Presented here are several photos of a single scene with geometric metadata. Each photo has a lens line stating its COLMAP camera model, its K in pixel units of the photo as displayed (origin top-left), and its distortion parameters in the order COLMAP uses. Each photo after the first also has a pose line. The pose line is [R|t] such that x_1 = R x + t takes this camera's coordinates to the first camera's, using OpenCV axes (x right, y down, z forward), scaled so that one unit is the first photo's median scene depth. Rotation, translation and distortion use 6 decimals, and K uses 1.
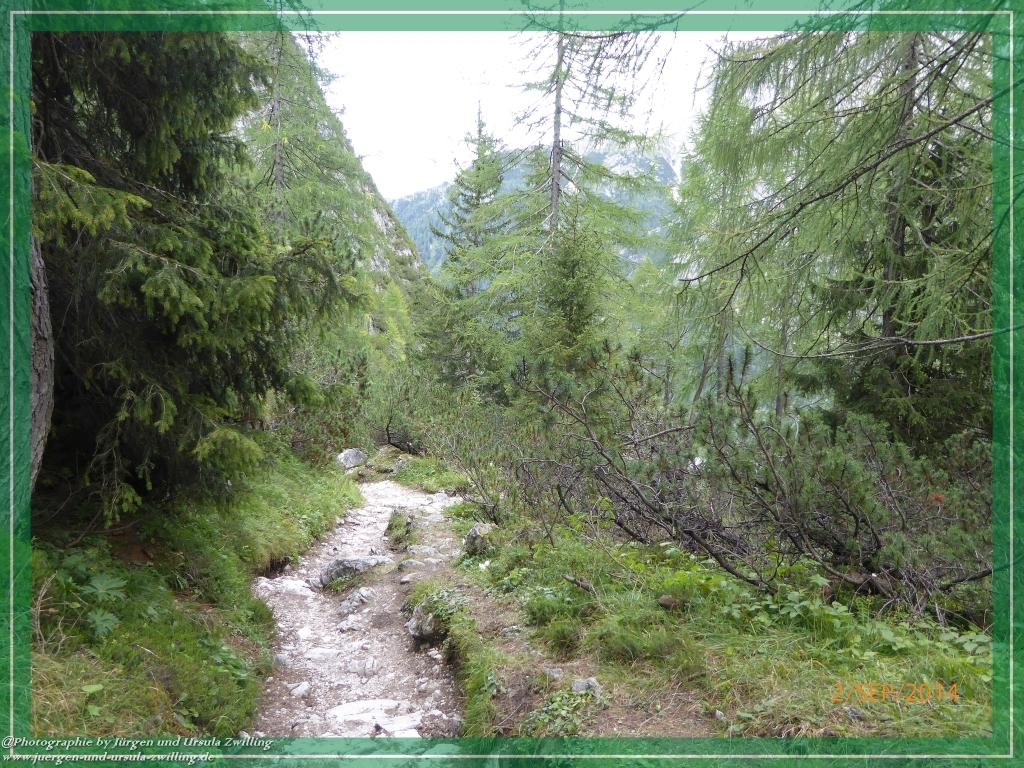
lens RADIAL K [[726.2, 0, 517.7], [0, 726.2, 383.7], [0, 0, 1]] dist [-0.043071, 0.022997]
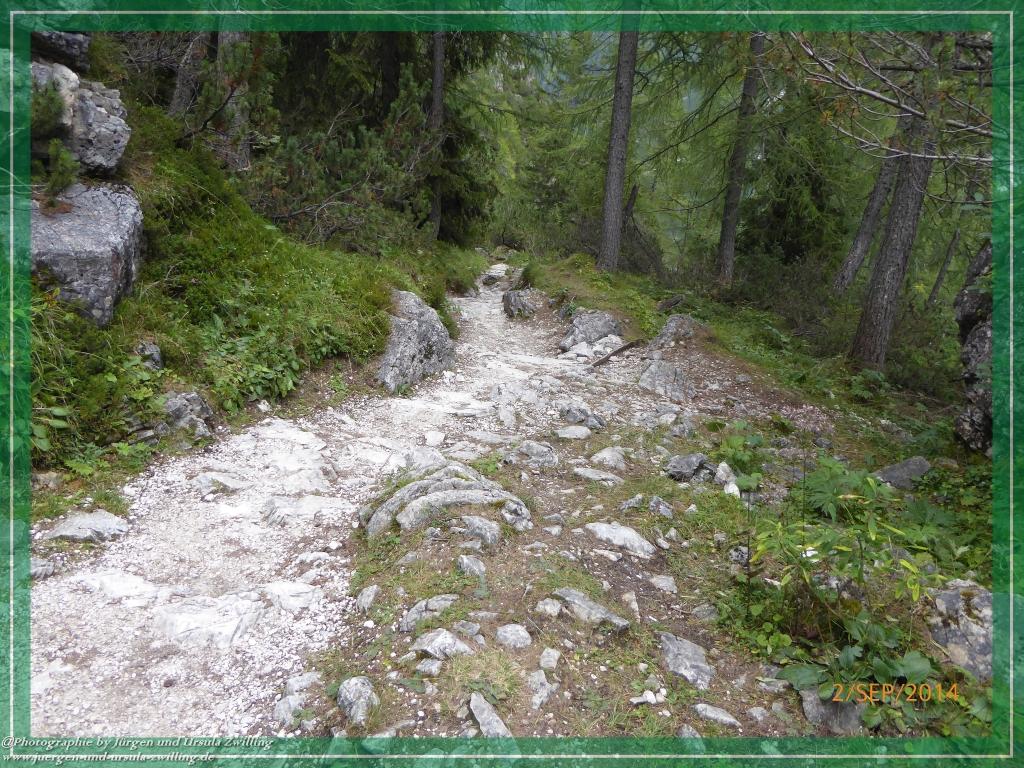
lens RADIAL K [[726.2, 0, 517.7], [0, 726.2, 383.7], [0, 0, 1]] dist [-0.043071, 0.022997]
pose [[0.988210, 0.074258, -0.133893, 0.062716], [-0.038956, 0.967679, 0.249159, -0.014640], [0.148068, -0.241006, 0.959162, -0.407804]]
